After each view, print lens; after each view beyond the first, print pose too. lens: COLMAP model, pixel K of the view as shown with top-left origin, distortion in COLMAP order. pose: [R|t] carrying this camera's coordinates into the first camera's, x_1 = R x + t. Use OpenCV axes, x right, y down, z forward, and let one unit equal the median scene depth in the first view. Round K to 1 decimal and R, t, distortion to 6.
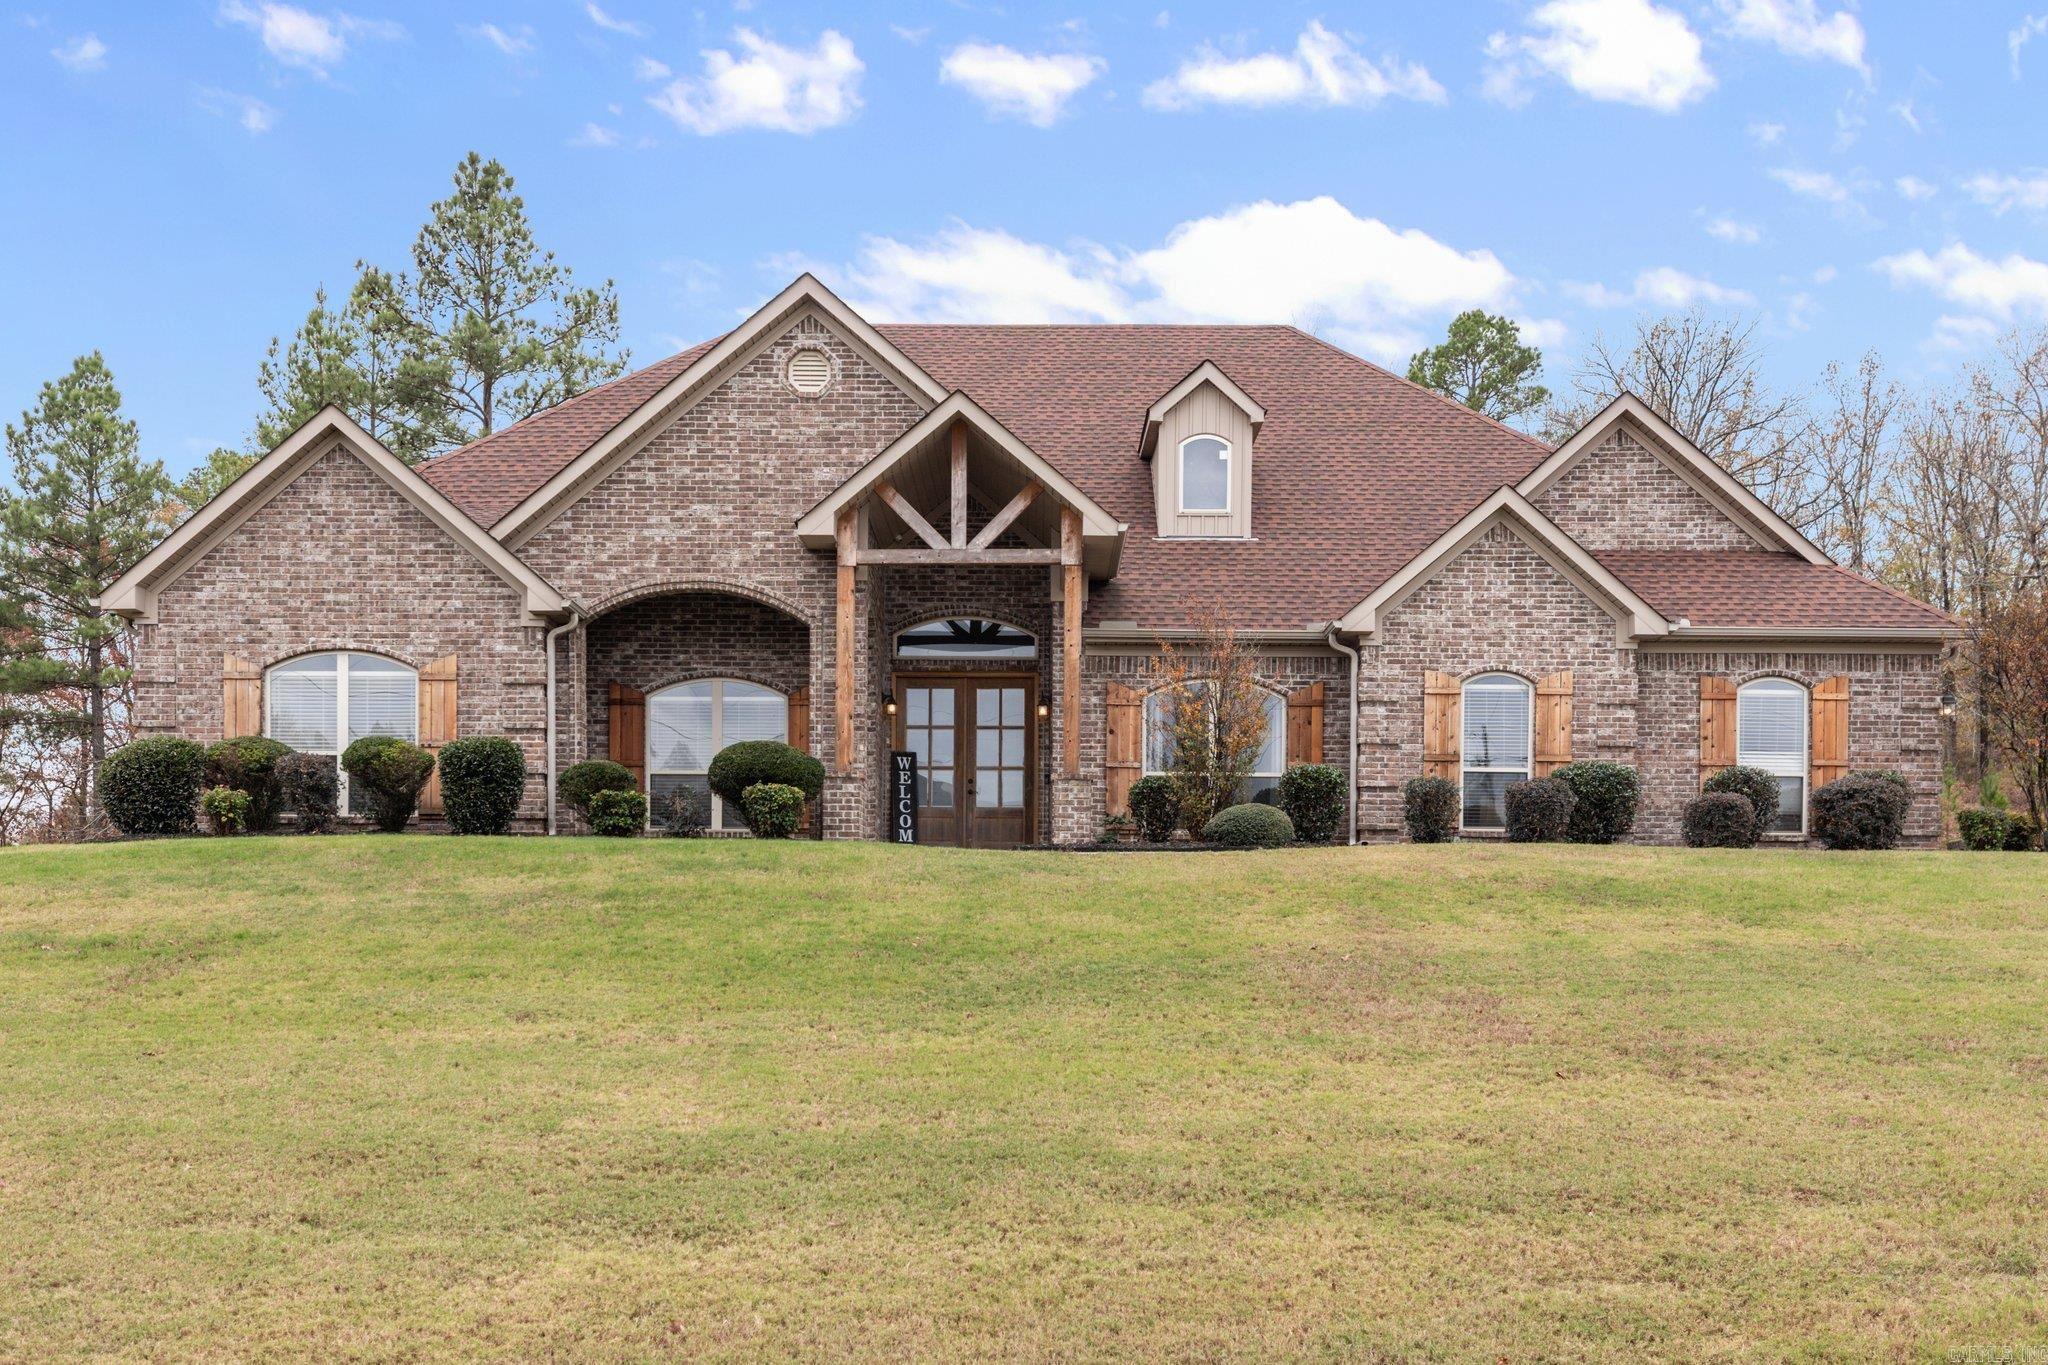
lens RADIAL K [[2042.2, 0, 1023.1], [0, 2042.2, 729.6], [0, 0, 1]] dist [0.001673, 0.004326]
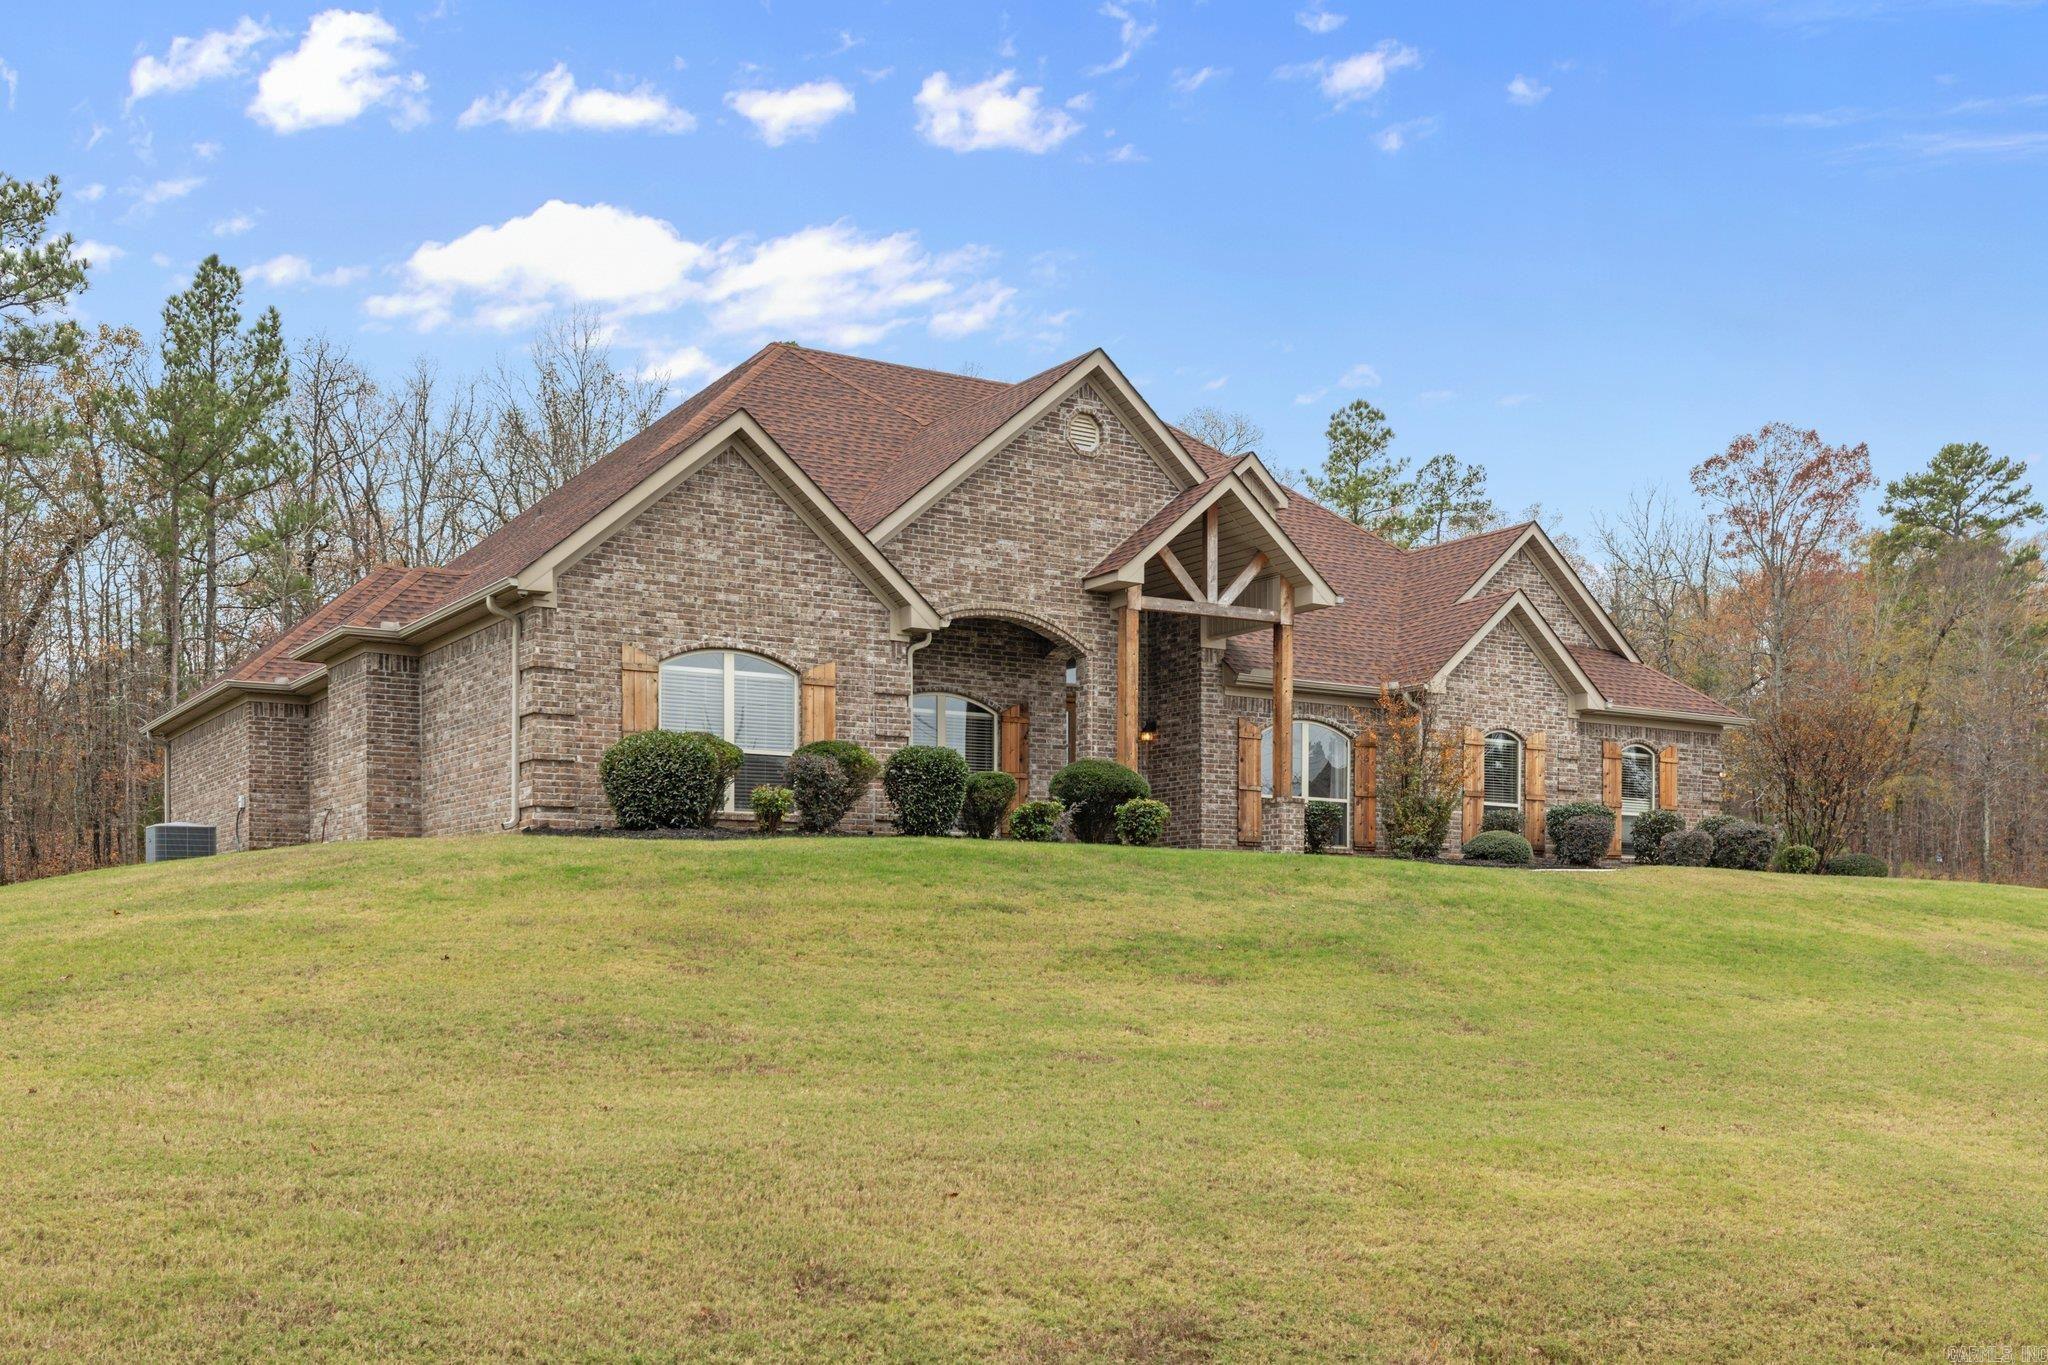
lens RADIAL K [[1971.3, 0, 1024.0], [0, 1971.3, 682.5], [0, 0, 1]] dist [-0.007790, -0.002040]
pose [[0.851744, 0.067952, 0.519532, -0.705432], [-0.060896, 0.997673, -0.030655, -0.001162], [-0.520407, -0.005527, 0.853901, 0.082253]]
